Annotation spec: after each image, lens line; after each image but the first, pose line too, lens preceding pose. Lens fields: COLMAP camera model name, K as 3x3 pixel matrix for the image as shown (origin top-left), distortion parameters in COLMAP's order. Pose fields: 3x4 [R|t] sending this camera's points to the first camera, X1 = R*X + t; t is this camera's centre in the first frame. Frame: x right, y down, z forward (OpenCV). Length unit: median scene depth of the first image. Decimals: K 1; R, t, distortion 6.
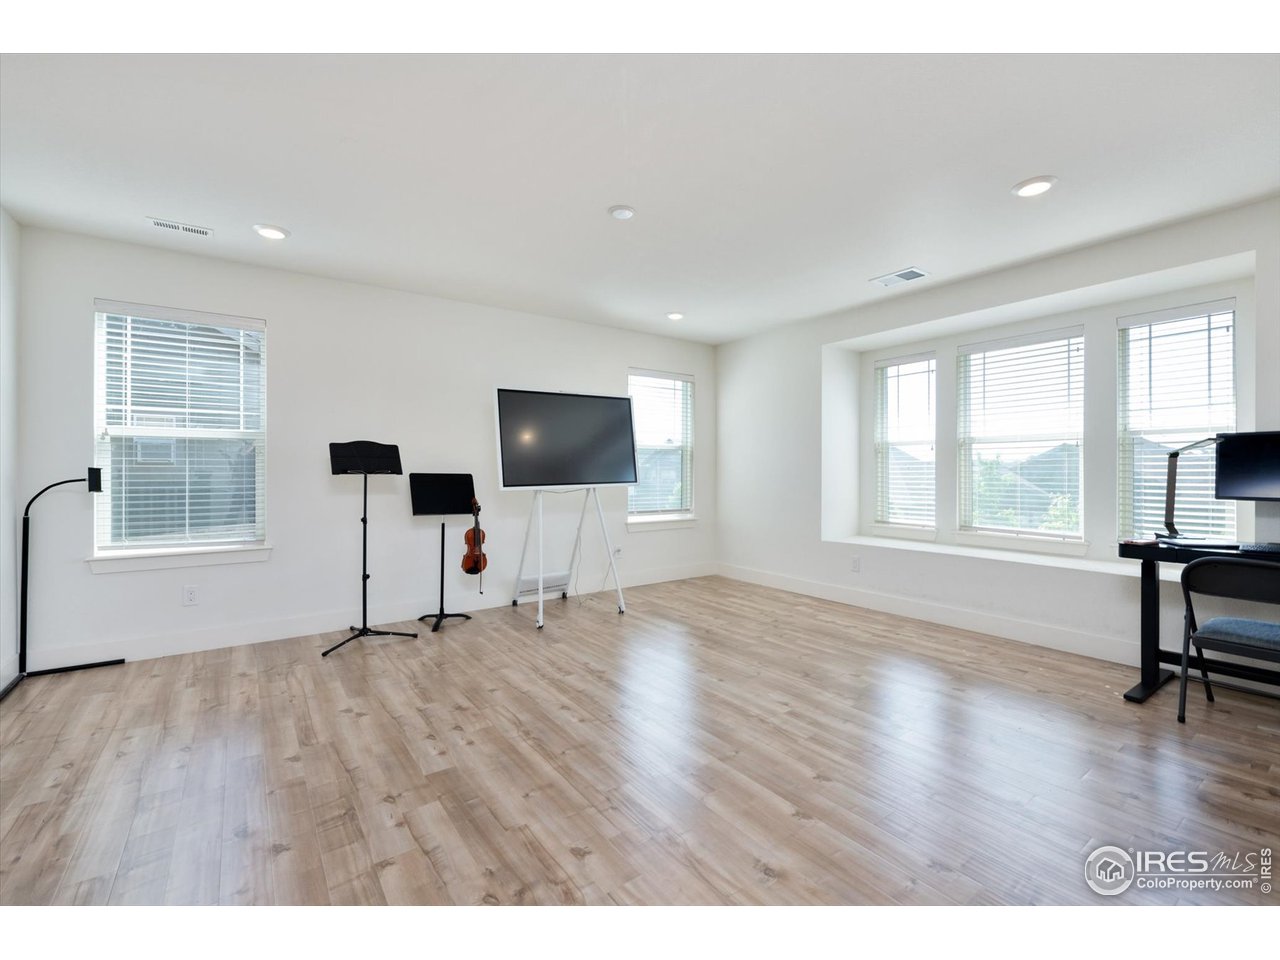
lens RADIAL K [[570.7, 0, 639.1], [0, 570.7, 470.3], [0, 0, 1]] dist [0.006102, -0.000002]
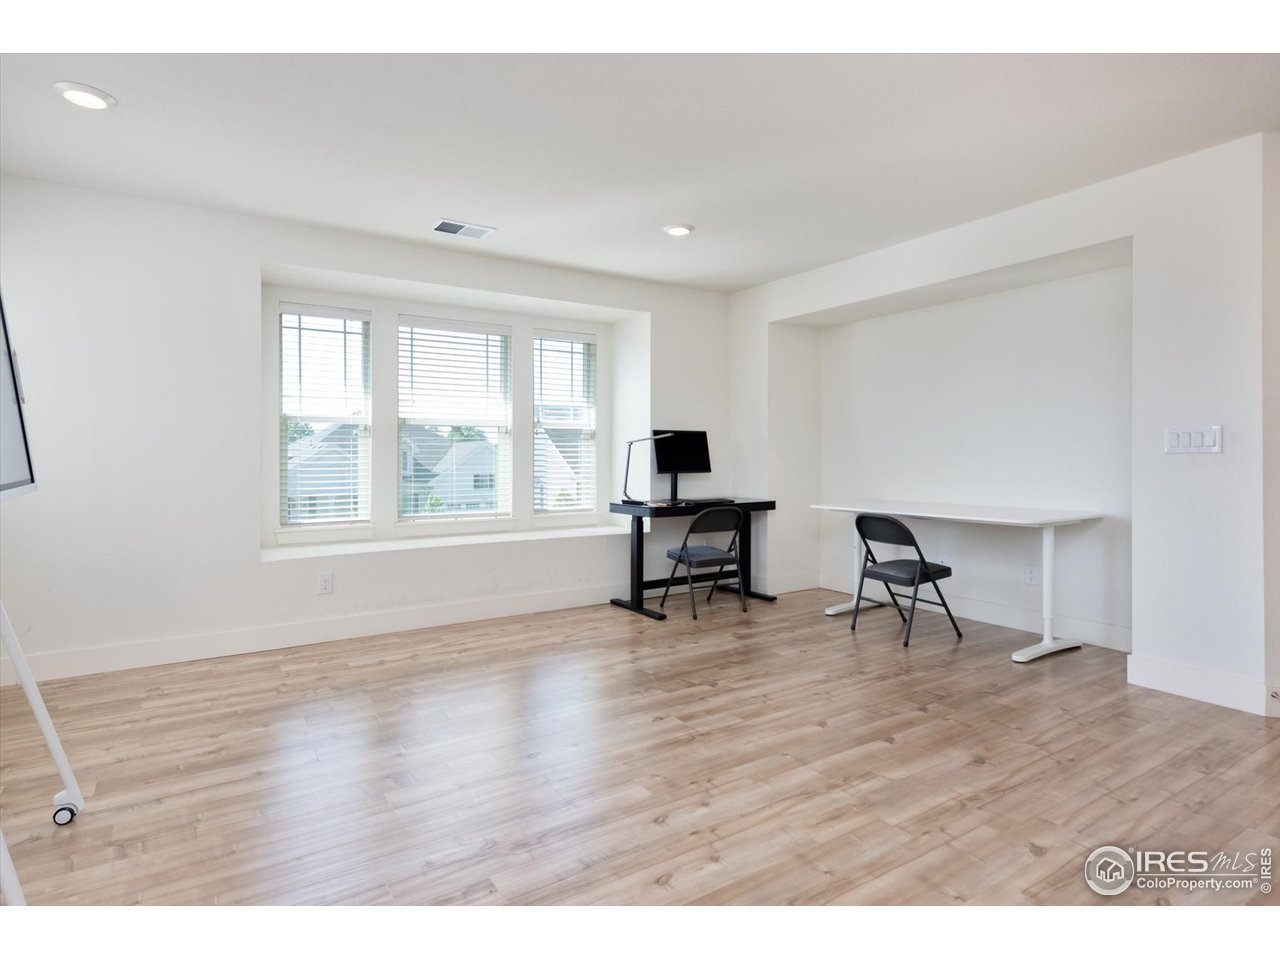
lens RADIAL K [[654.2, 0, 640.0], [0, 654.2, 480.0], [0, 0, 1]] dist [0.007957, 0.000667]
pose [[0.061492, -0.035169, 0.997488, -0.717131], [0.002848, 0.999381, 0.035061, 0.006282], [-0.998104, 0.000685, 0.061554, 0.938742]]
